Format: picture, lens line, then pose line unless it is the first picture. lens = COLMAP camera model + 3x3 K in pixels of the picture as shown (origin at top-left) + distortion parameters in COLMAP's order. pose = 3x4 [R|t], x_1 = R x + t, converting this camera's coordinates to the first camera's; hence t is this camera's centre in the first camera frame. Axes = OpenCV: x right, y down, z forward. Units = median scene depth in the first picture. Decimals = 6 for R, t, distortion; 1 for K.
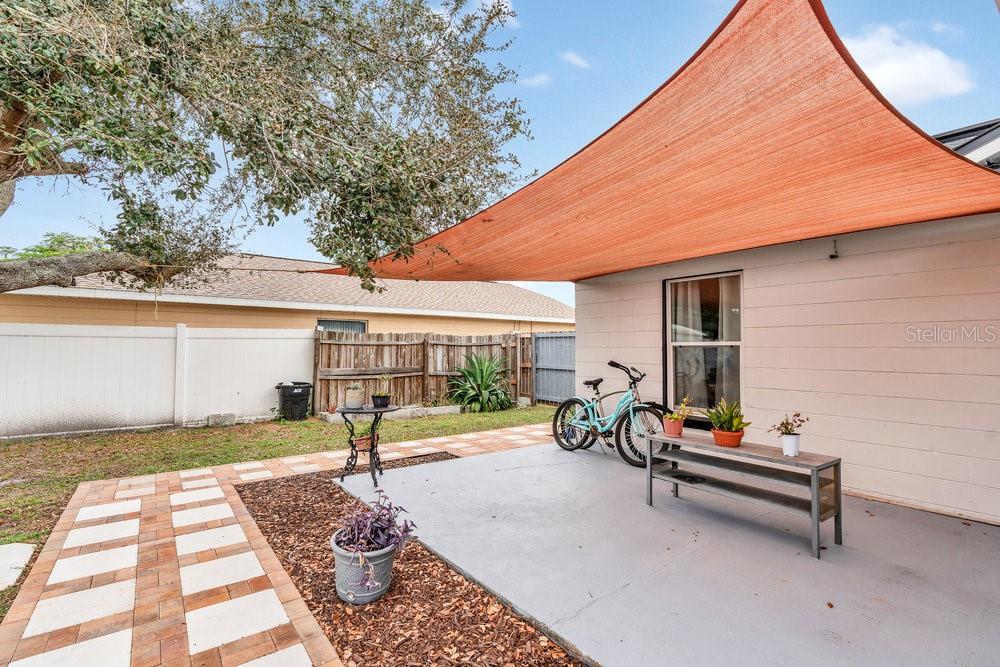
lens RADIAL K [[457.6, 0, 500.2], [0, 457.6, 325.9], [0, 0, 1]] dist [-0.002233, -0.000089]
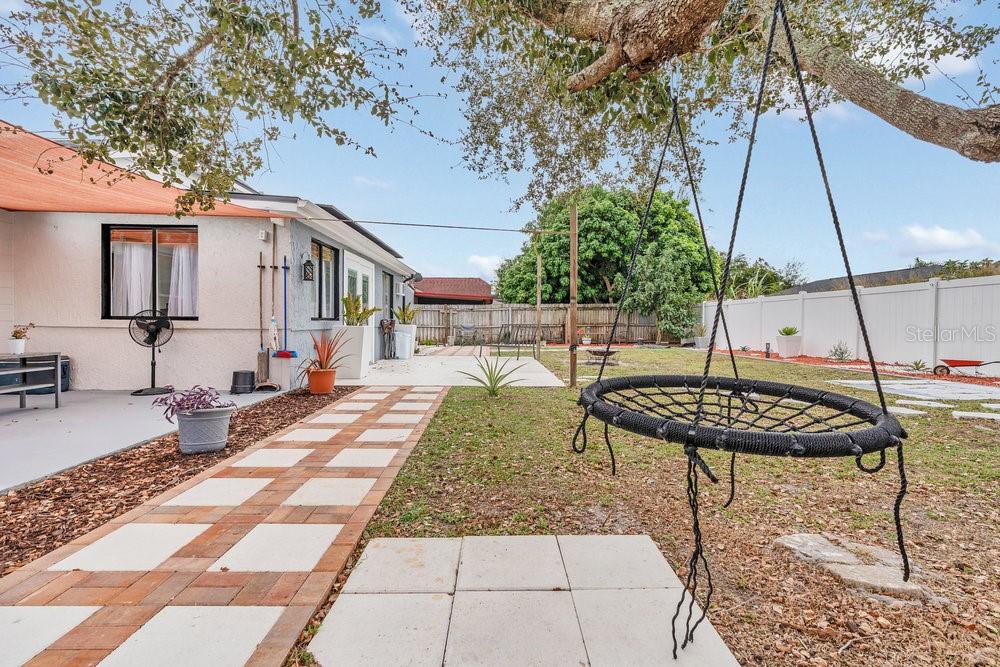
lens RADIAL K [[458.5, 0, 502.8], [0, 458.5, 332.3], [0, 0, 1]] dist [-0.001774, 0.000518]
pose [[-0.806564, -0.020951, 0.590776, -0.508589], [-0.037816, 0.999153, -0.016195, 0.066458], [-0.589937, -0.035403, -0.806673, 0.450979]]
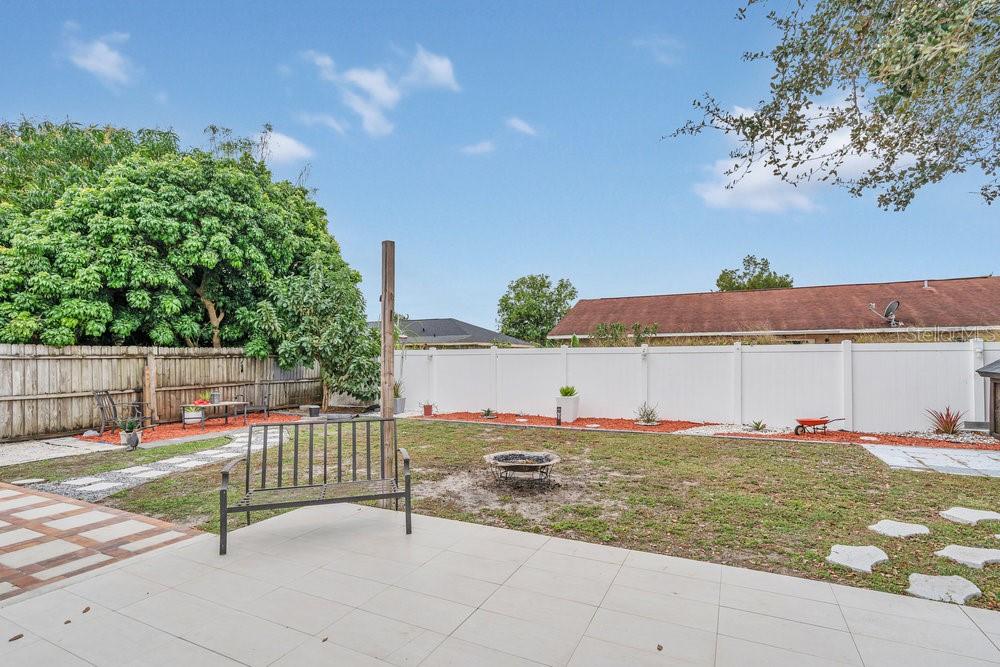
lens RADIAL K [[469.3, 0, 495.2], [0, 469.3, 358.8], [0, 0, 1]] dist [-0.002545, -0.000108]
pose [[-0.899216, -0.002767, -0.437497, 0.334989], [0.021030, 0.998551, -0.049541, -0.020553], [0.437000, -0.053749, -0.897854, -0.160919]]
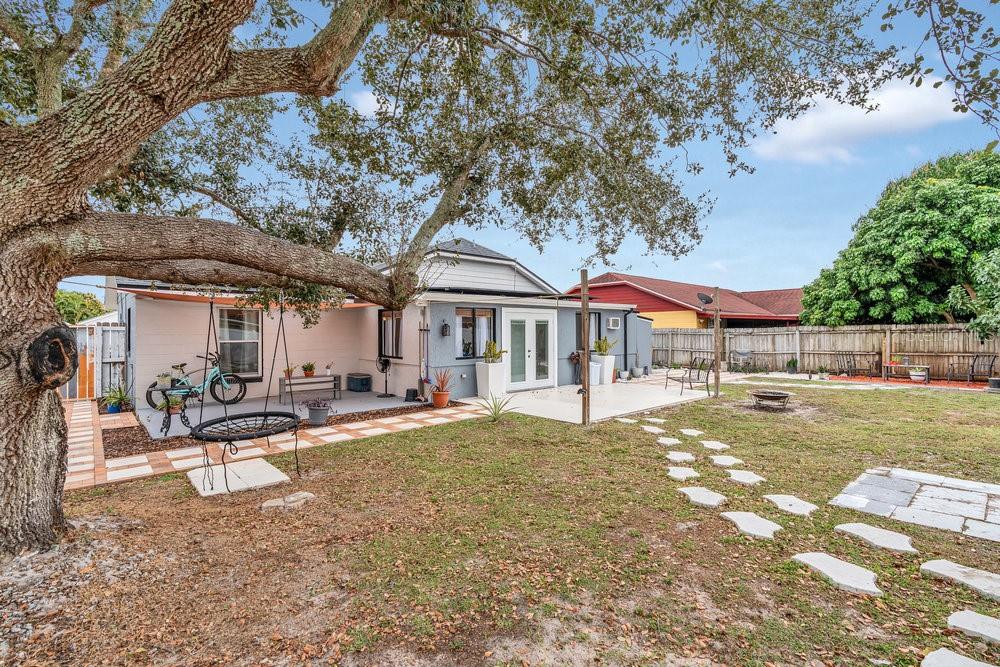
lens RADIAL K [[457.6, 0, 500.2], [0, 457.6, 325.9], [0, 0, 1]] dist [-0.002233, -0.000089]
pose [[-0.081806, 0.010817, 0.996590, -1.032226], [-0.045191, 0.998872, -0.014552, -0.032225], [-0.995623, -0.046227, -0.081225, 0.006529]]
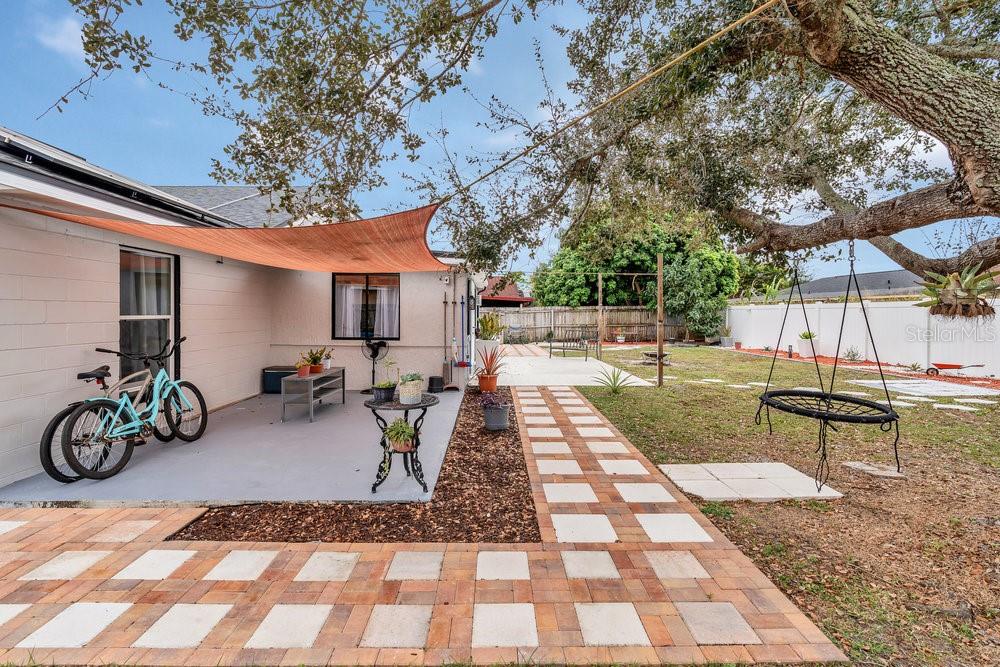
lens RADIAL K [[457.6, 0, 500.2], [0, 457.6, 325.9], [0, 0, 1]] dist [-0.002233, -0.000089]
pose [[-0.801587, -0.022588, 0.597451, -0.481830], [-0.034037, 0.999390, -0.007882, 0.024128], [-0.596908, -0.026653, -0.801867, 0.819460]]
